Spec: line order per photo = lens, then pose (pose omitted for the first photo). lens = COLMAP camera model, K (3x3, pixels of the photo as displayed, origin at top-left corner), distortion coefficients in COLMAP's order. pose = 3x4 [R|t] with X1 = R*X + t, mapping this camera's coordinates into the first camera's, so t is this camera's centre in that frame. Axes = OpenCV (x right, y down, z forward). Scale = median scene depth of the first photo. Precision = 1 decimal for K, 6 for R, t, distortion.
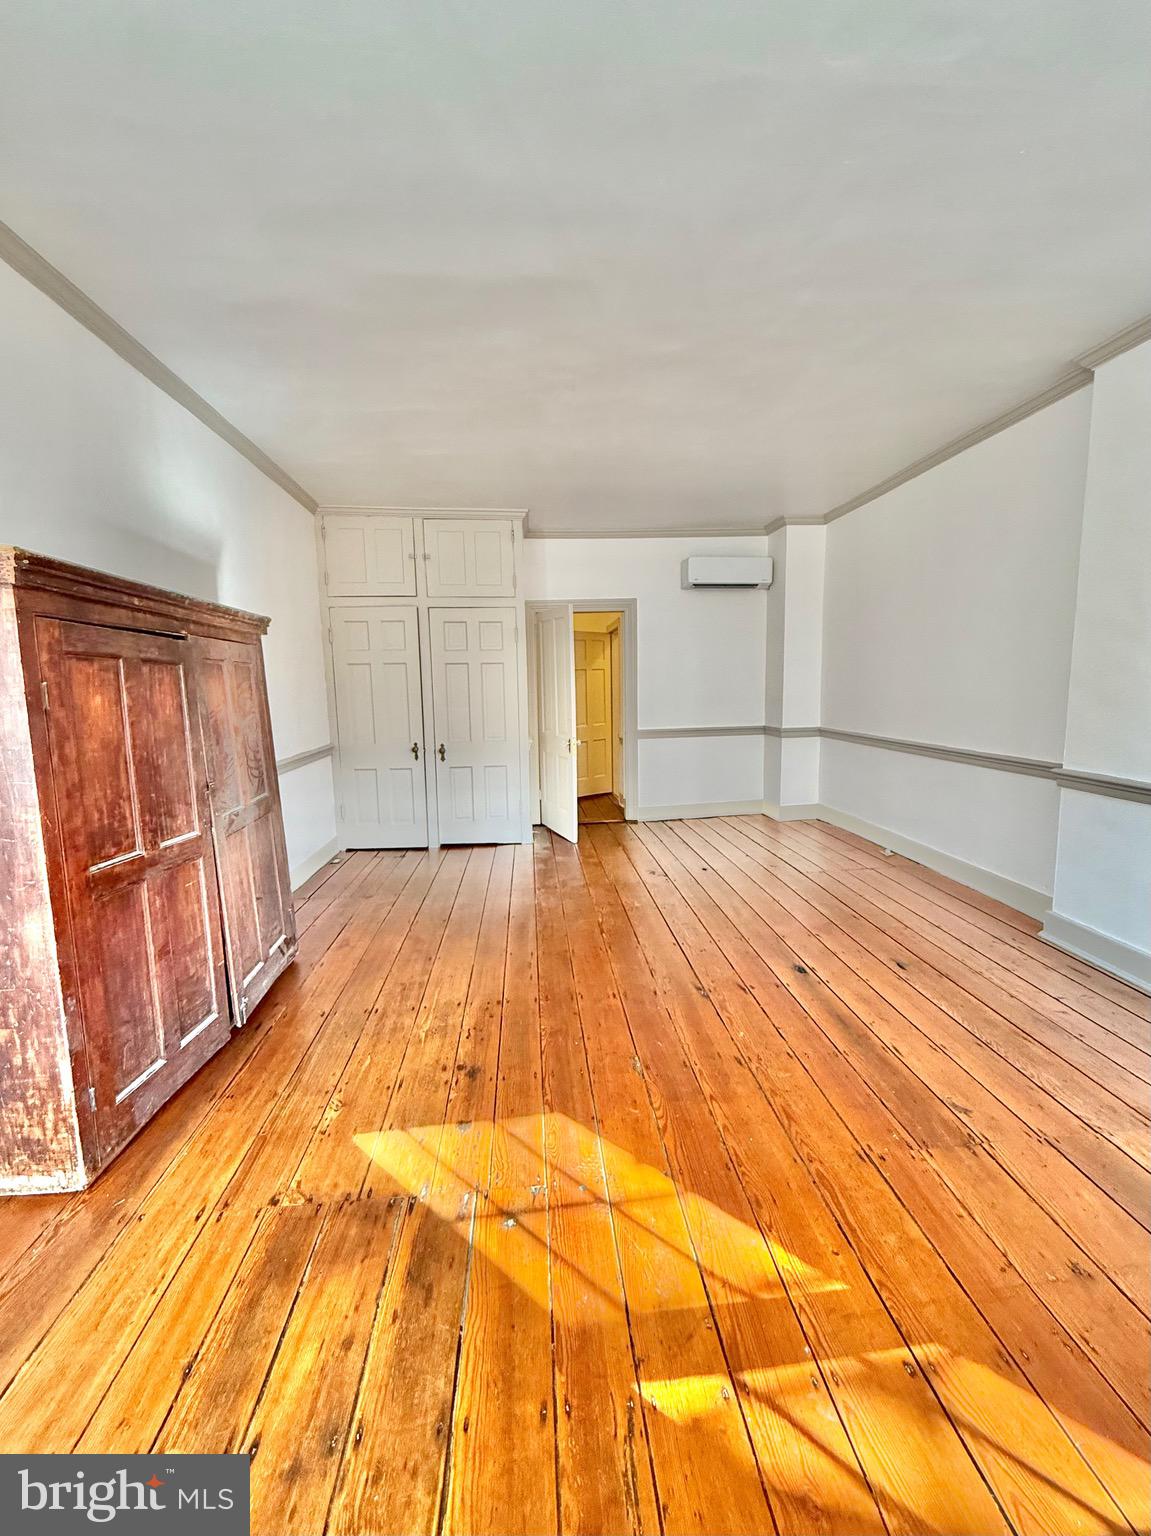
lens RADIAL K [[641.3, 0, 575.5], [0, 641.3, 768.0], [0, 0, 1]] dist [0.000660, 0.000135]
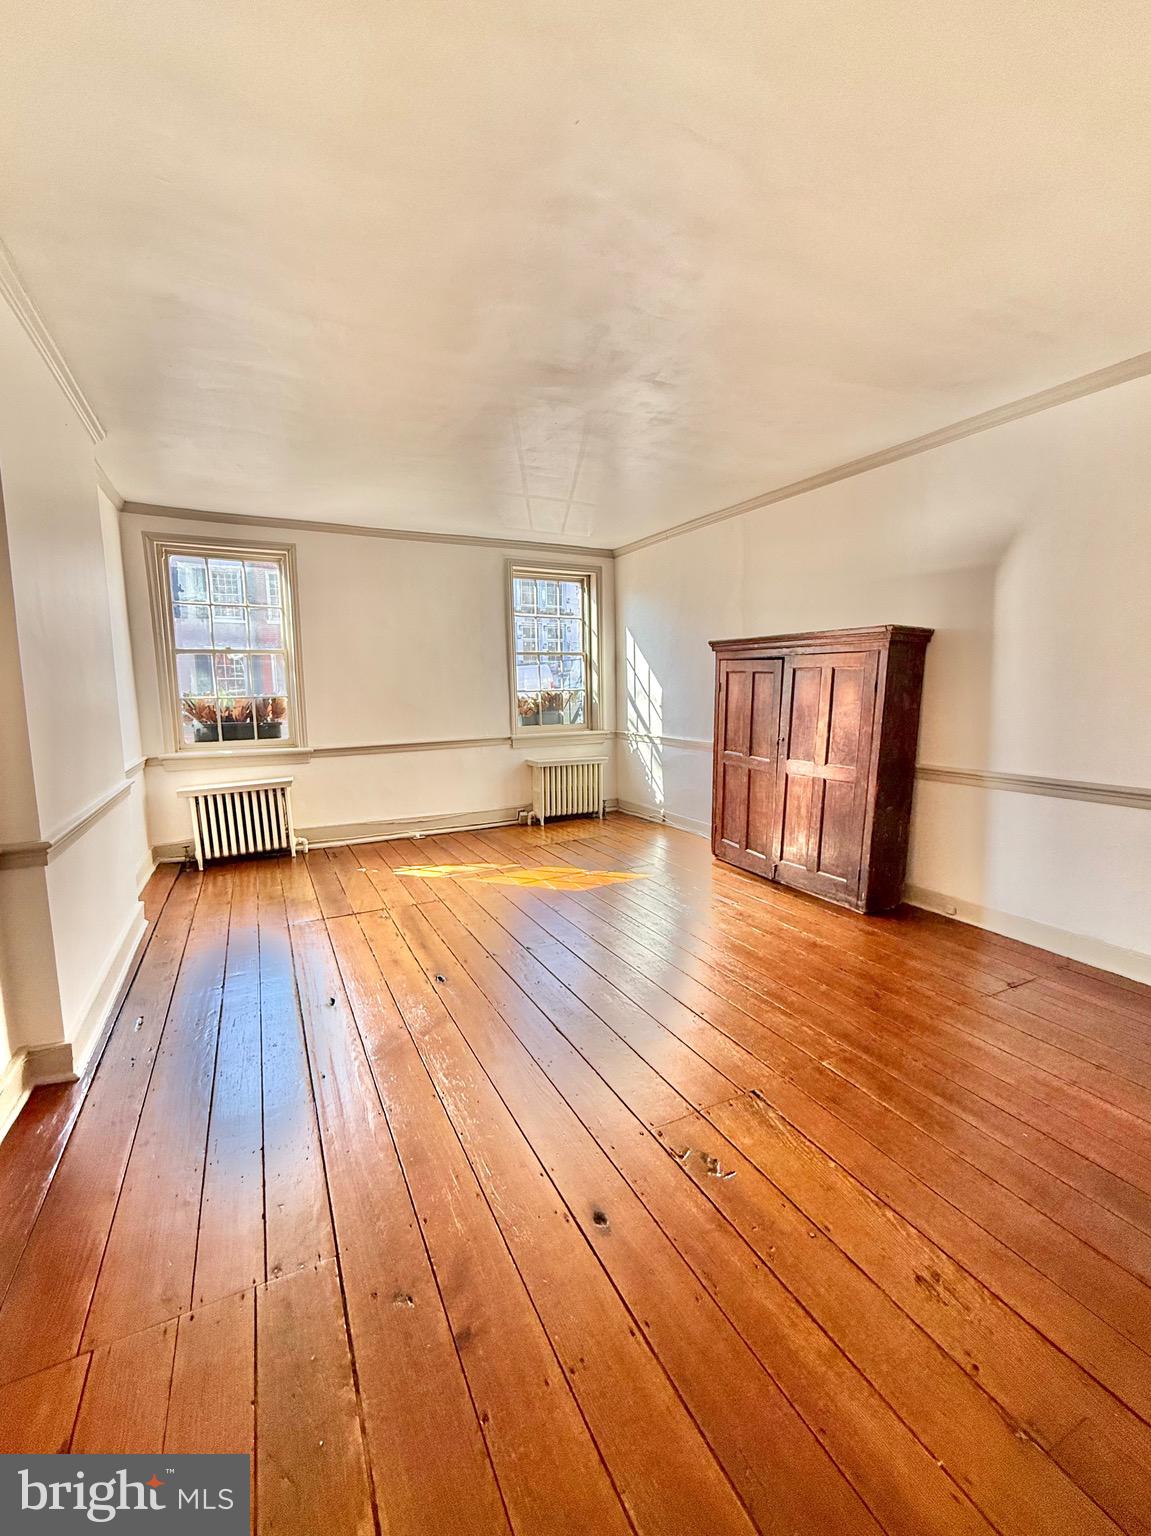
lens RADIAL K [[641.3, 0, 575.5], [0, 641.3, 768.0], [0, 0, 1]] dist [0.000660, 0.000135]
pose [[-0.929218, 0.069291, -0.362978, 0.974567], [-0.030926, 0.964235, 0.263239, -0.571689], [0.368236, 0.255832, -0.893841, 3.750110]]
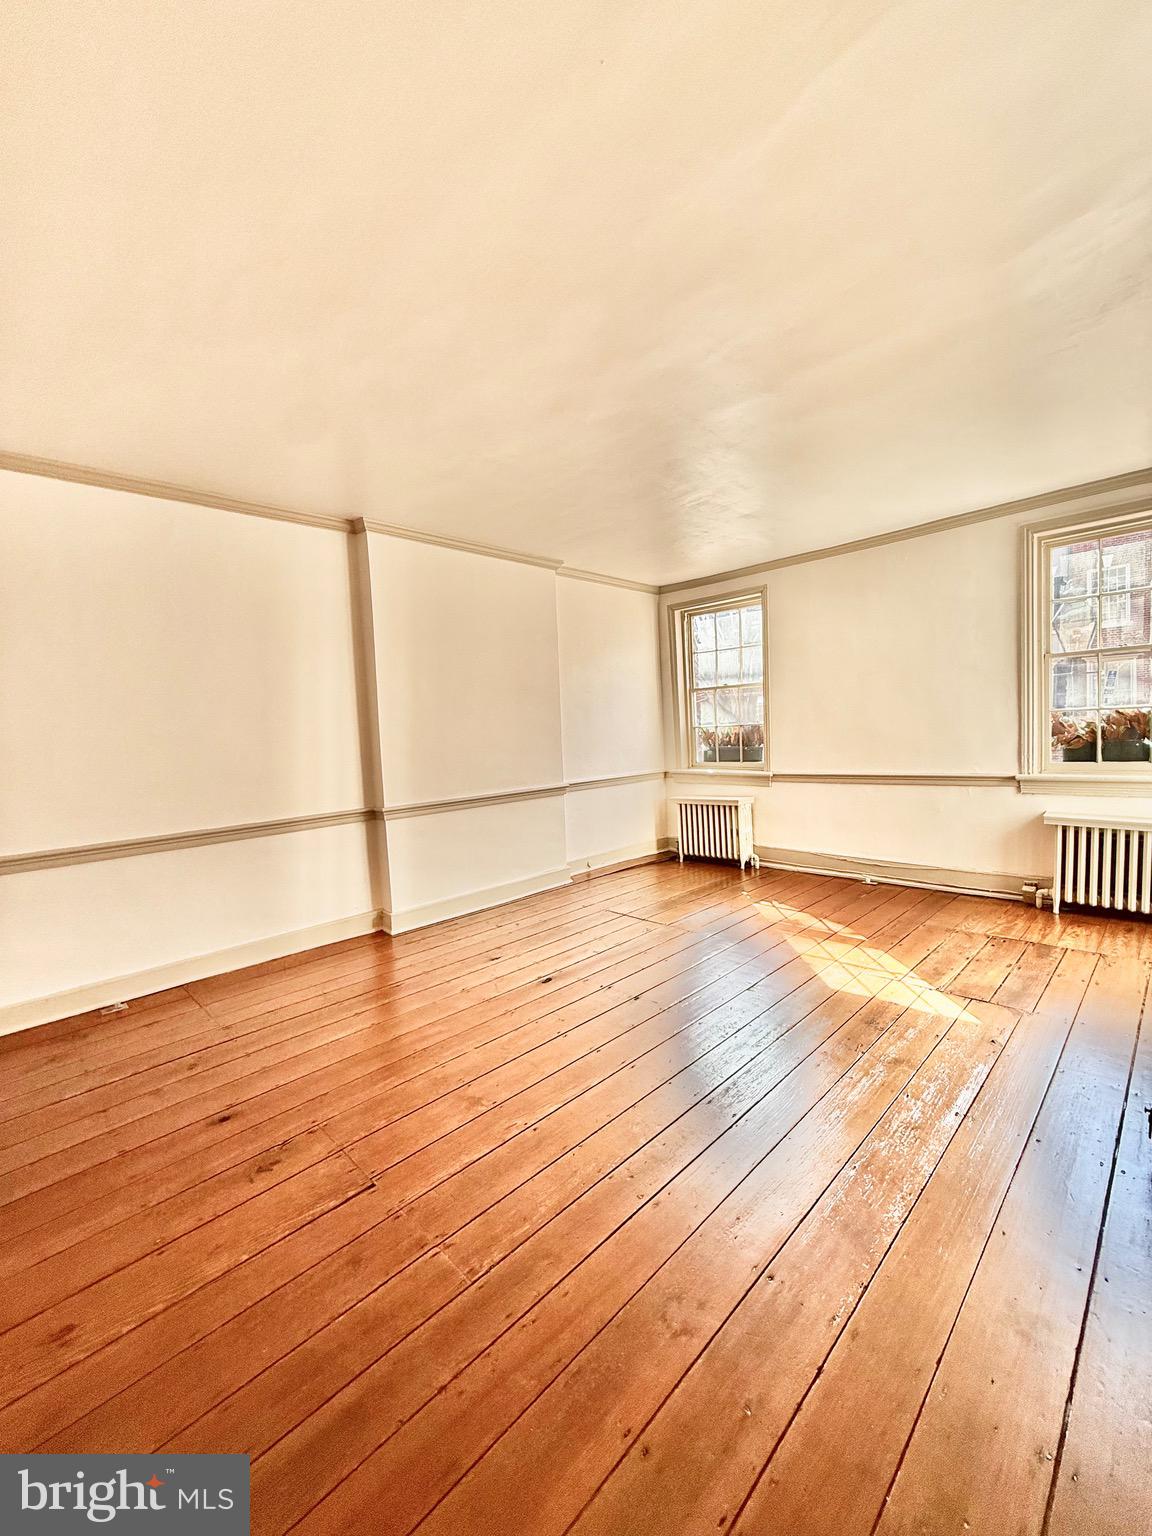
lens RADIAL K [[610.4, 0, 575.3], [0, 610.4, 763.5], [0, 0, 1]] dist [-0.000880, 0.000421]
pose [[-0.640901, -0.006291, 0.767598, -1.047320], [0.160185, 0.976856, 0.141752, -0.437830], [-0.750725, 0.213806, -0.625060, 3.080809]]
